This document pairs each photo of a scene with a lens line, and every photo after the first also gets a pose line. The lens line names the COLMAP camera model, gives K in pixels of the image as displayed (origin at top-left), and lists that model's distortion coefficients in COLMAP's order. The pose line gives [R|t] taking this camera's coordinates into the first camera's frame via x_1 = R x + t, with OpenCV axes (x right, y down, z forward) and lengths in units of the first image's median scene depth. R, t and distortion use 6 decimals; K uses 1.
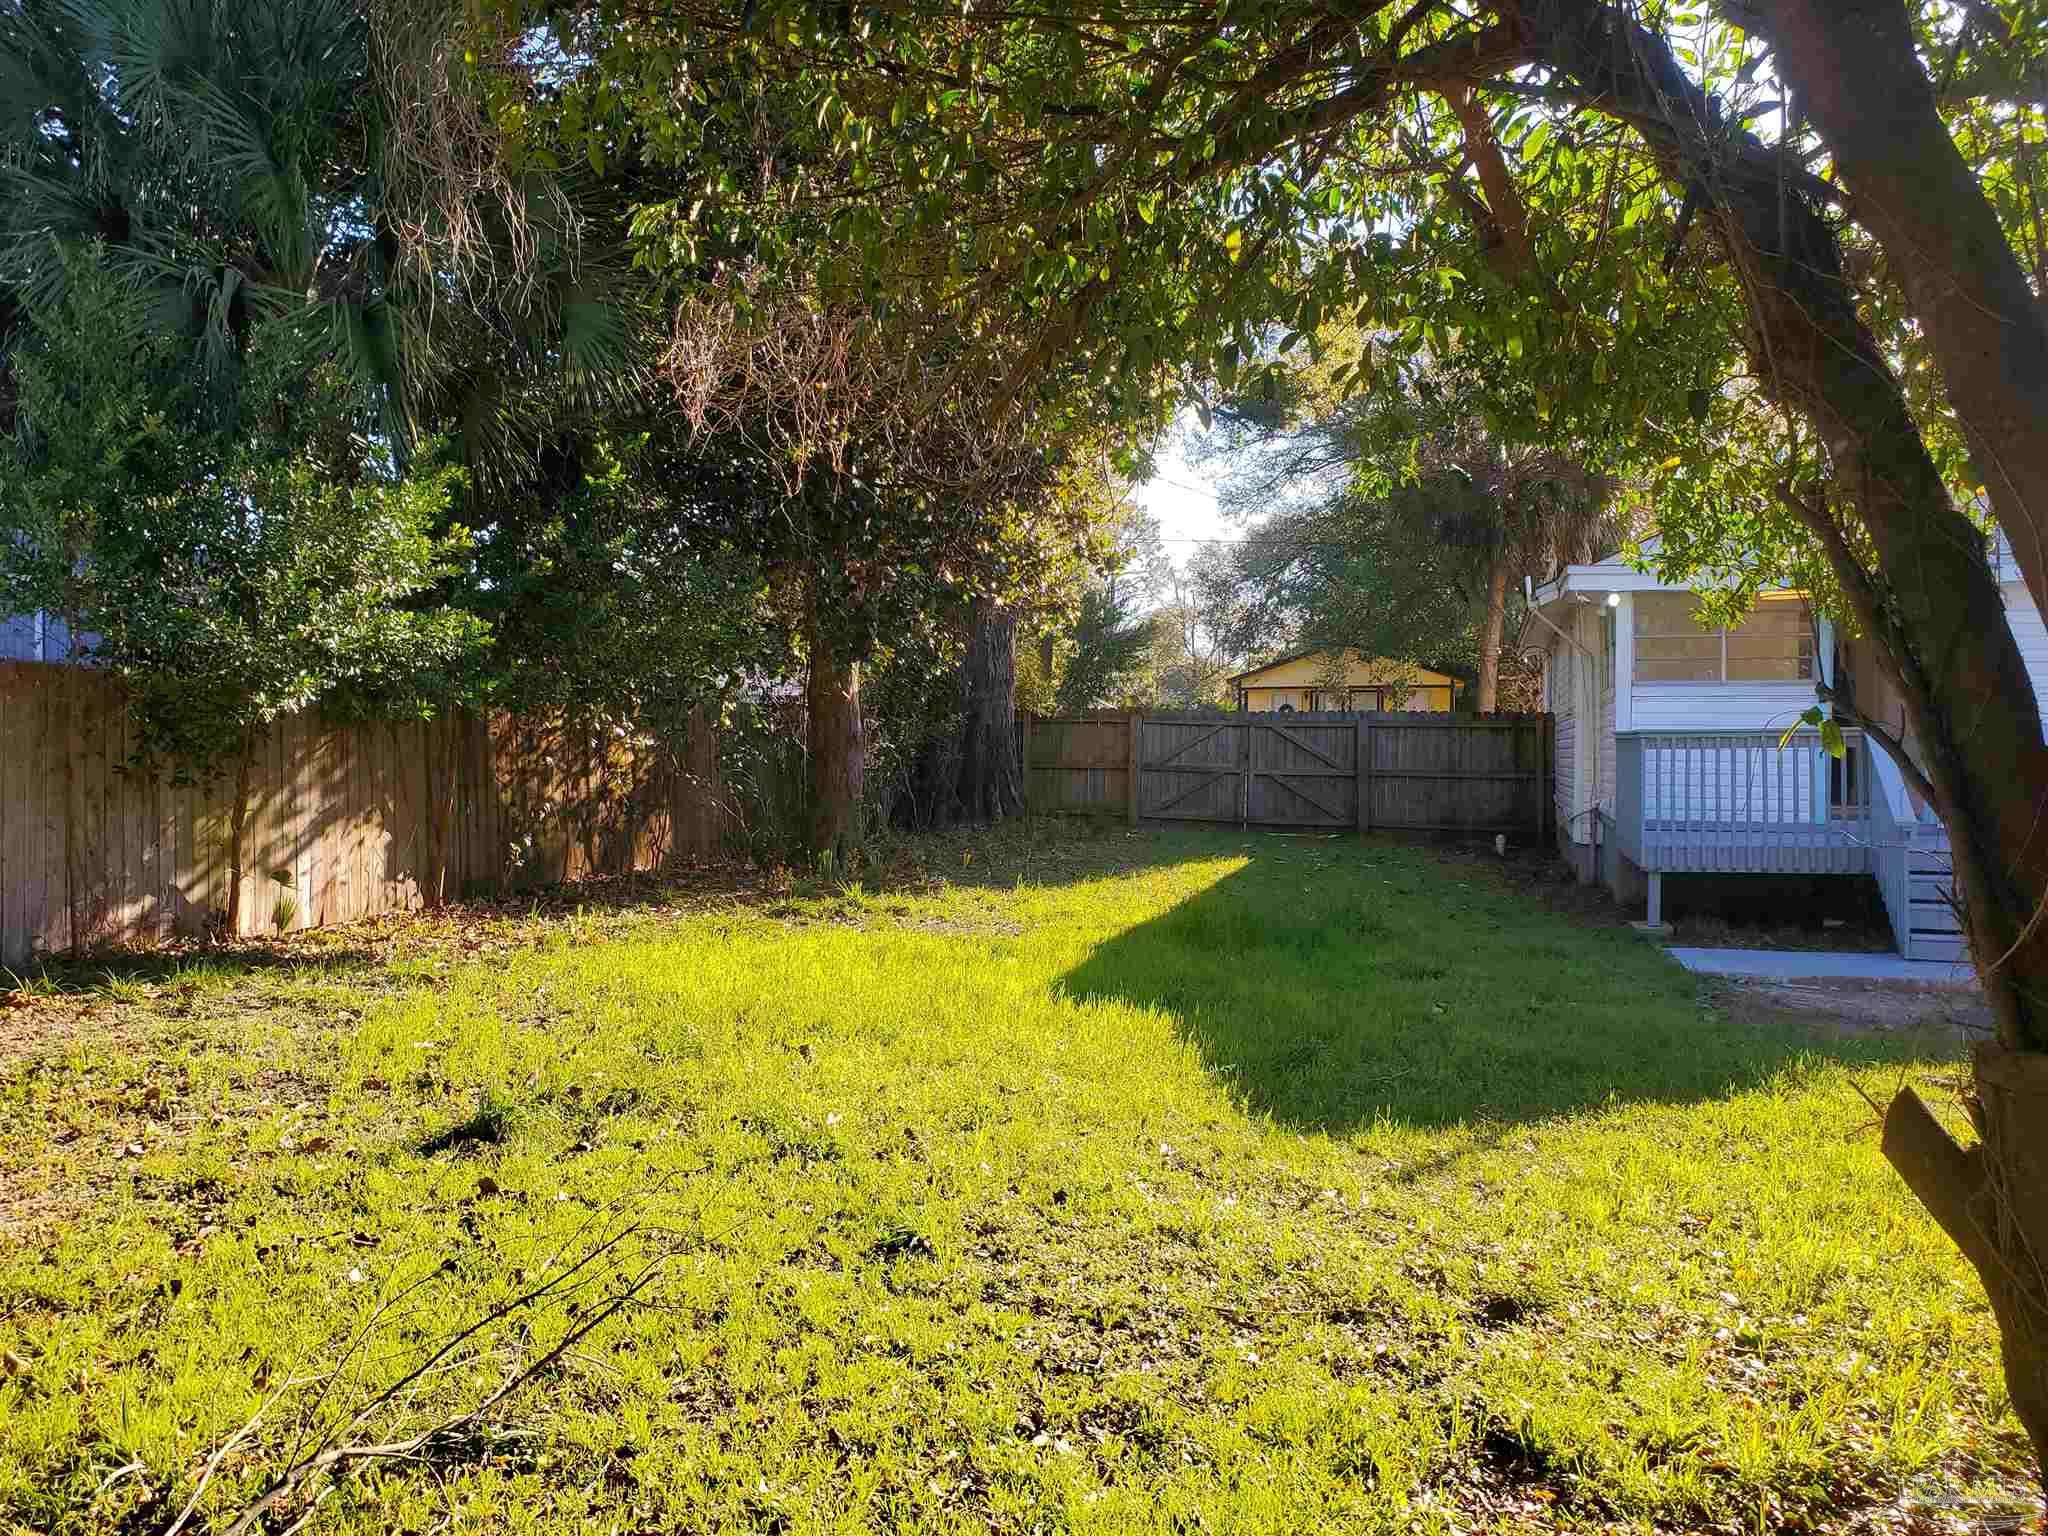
lens RADIAL K [[1524.7, 0, 1024.0], [0, 1524.7, 768.0], [0, 0, 1]] dist [0.043970, -0.006350]
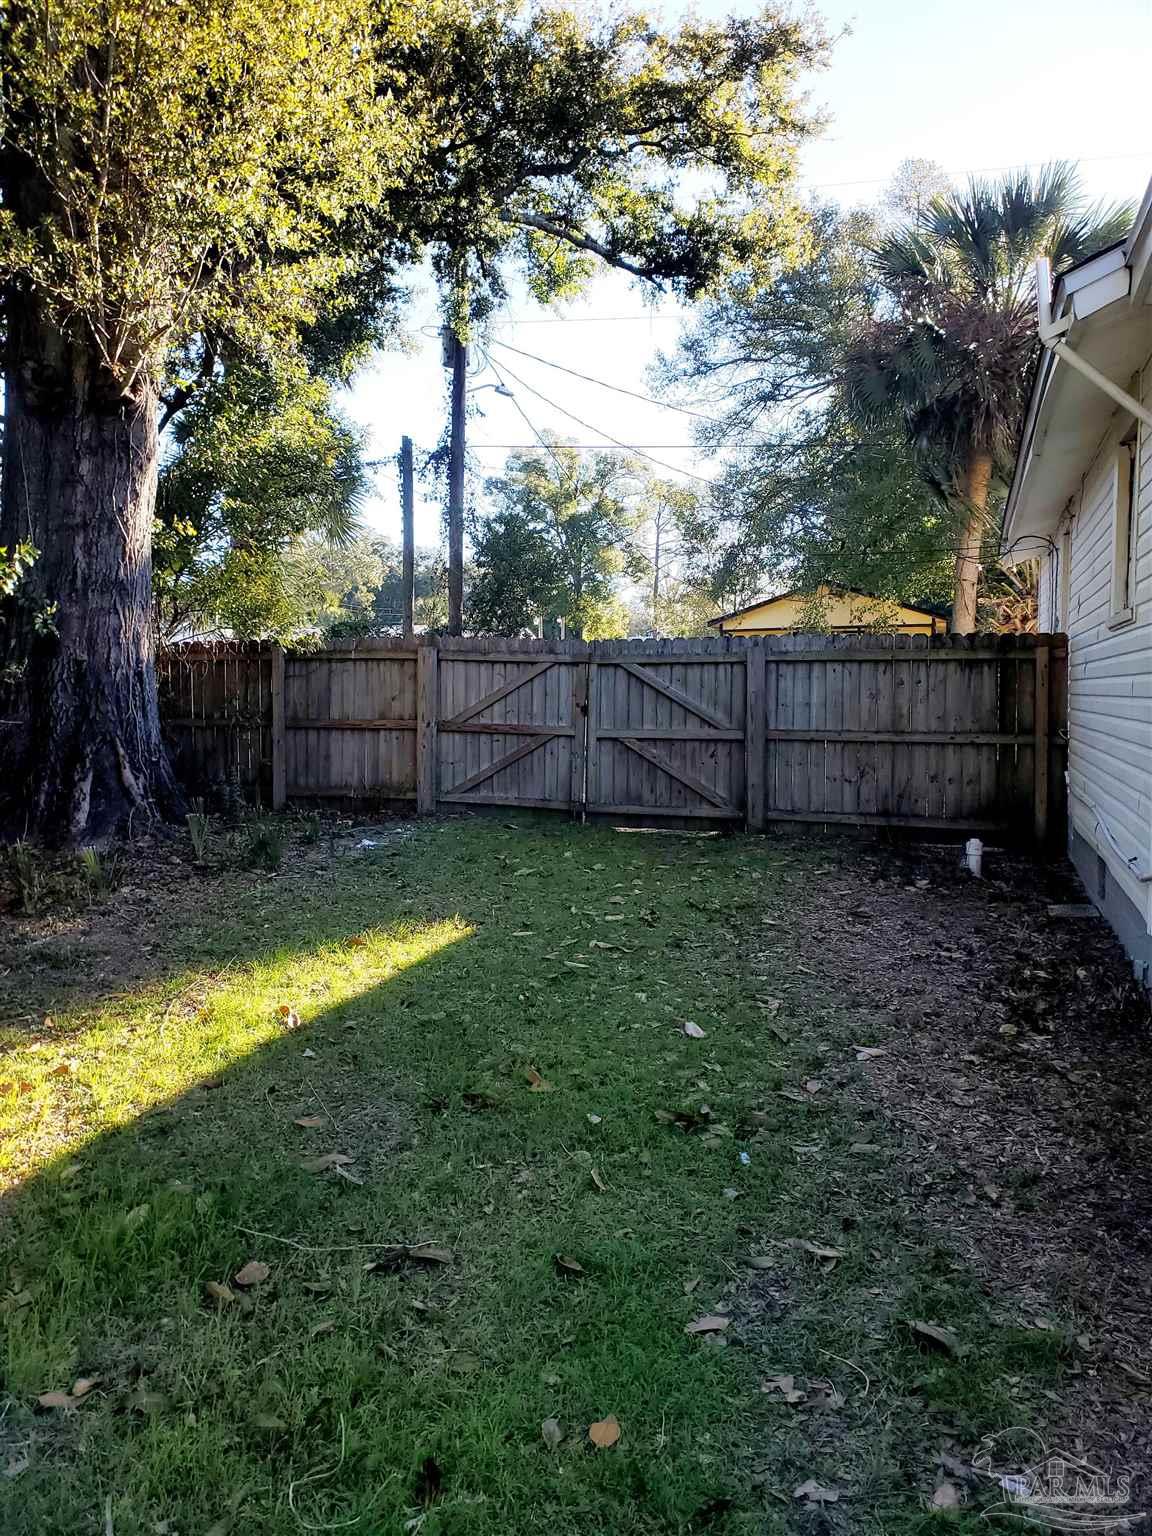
lens RADIAL K [[1143.5, 0, 607.6], [0, 1143.5, 768.1], [0, 0, 1]] dist [0.043970, -0.006350]
pose [[0.999848, -0.009668, -0.014533, 0.158700], [0.010470, 0.998367, 0.056153, -0.009745], [0.013966, -0.056297, 0.998316, 0.501400]]
